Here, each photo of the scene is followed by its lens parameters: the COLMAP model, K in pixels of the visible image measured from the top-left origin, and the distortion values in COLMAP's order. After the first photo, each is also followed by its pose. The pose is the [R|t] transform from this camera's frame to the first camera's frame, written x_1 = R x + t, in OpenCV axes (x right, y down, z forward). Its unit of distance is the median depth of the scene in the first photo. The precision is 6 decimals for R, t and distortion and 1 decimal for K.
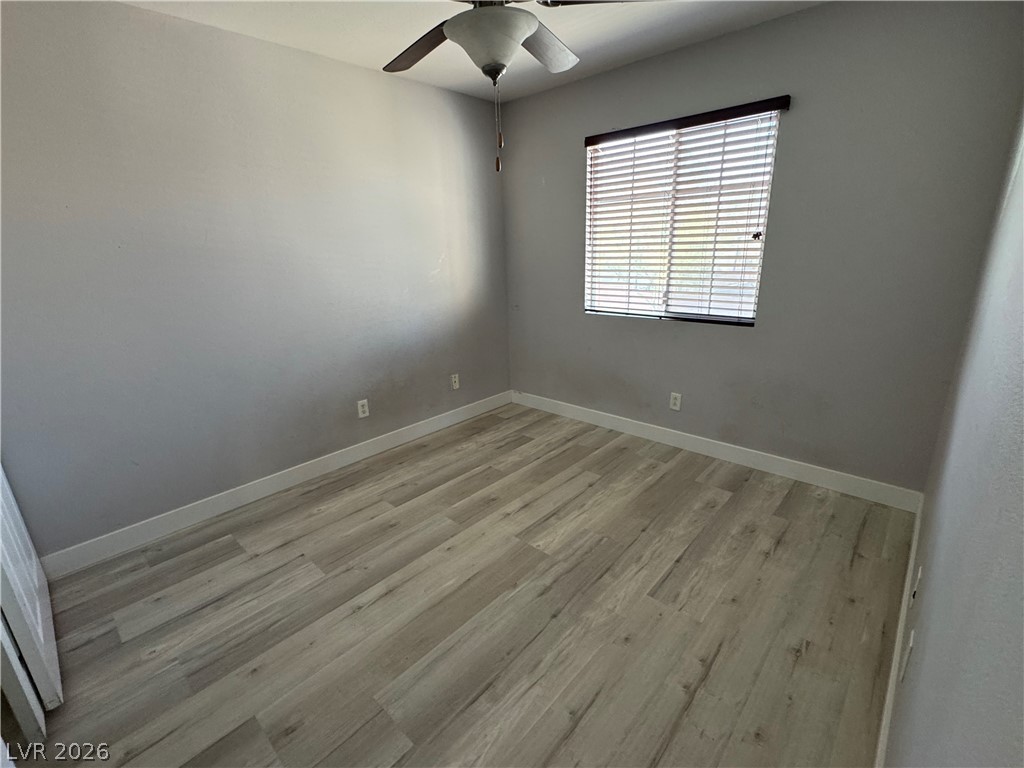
lens RADIAL K [[459.3, 0, 517.7], [0, 459.3, 389.3], [0, 0, 1]] dist [-0.006026, 0.001203]
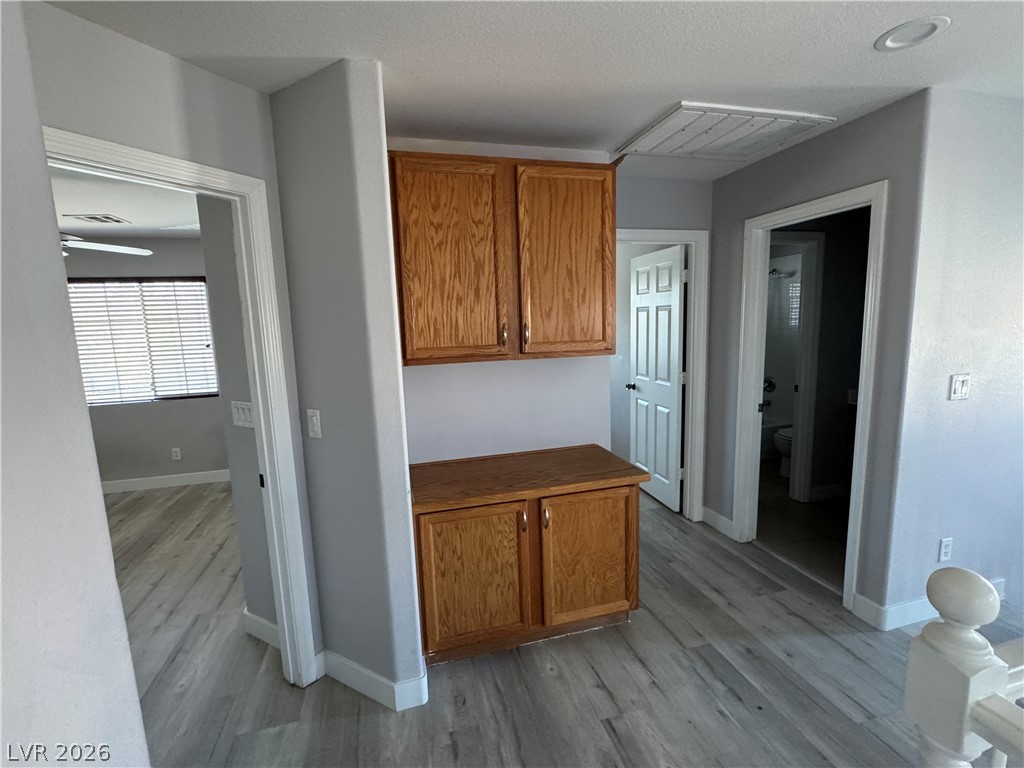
lens RADIAL K [[459.3, 0, 513.2], [0, 459.3, 380.0], [0, 0, 1]] dist [-0.006026, 0.001203]
pose [[0.536059, -0.103785, 0.837776, -0.325901], [0.266540, 0.962457, -0.051317, 0.186472], [-0.800998, 0.250810, 0.543596, -0.831722]]
